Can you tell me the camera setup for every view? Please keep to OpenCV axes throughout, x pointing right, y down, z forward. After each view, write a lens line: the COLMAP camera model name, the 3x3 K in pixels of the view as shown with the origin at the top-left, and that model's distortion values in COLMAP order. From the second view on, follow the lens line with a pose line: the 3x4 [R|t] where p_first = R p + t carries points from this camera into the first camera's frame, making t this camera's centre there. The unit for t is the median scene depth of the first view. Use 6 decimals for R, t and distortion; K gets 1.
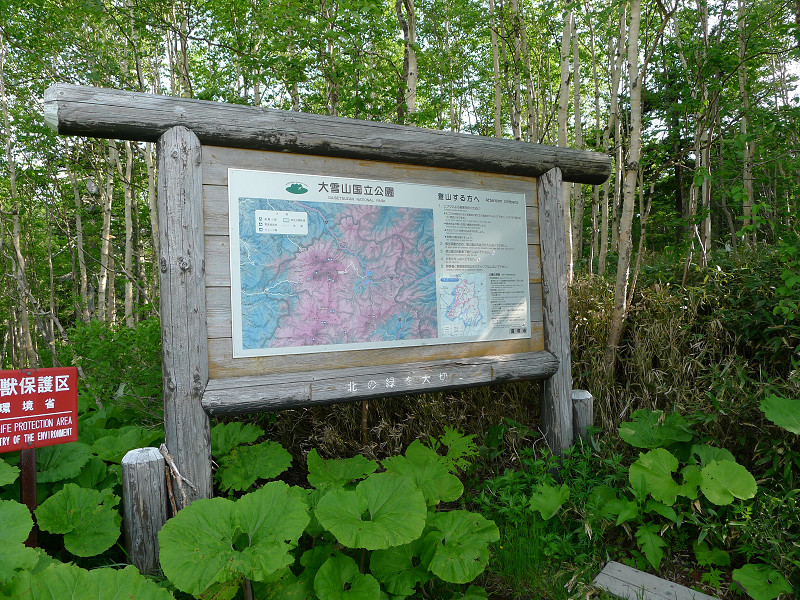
lens RADIAL K [[548.1, 0, 399.1], [0, 548.1, 303.2], [0, 0, 1]] dist [-0.052041, 0.002246]
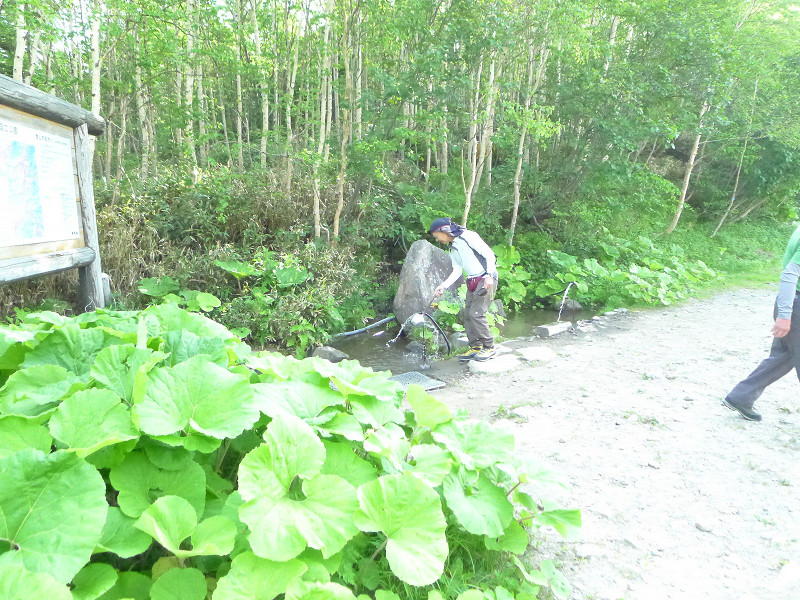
lens RADIAL K [[548.1, 0, 397.3], [0, 548.1, 297.2], [0, 0, 1]] dist [-0.052041, 0.002246]
pose [[0.336513, -0.115159, 0.934611, -1.035730], [-0.013205, 0.991820, 0.126963, 0.030513], [-0.941586, -0.055066, 0.332240, -0.381047]]
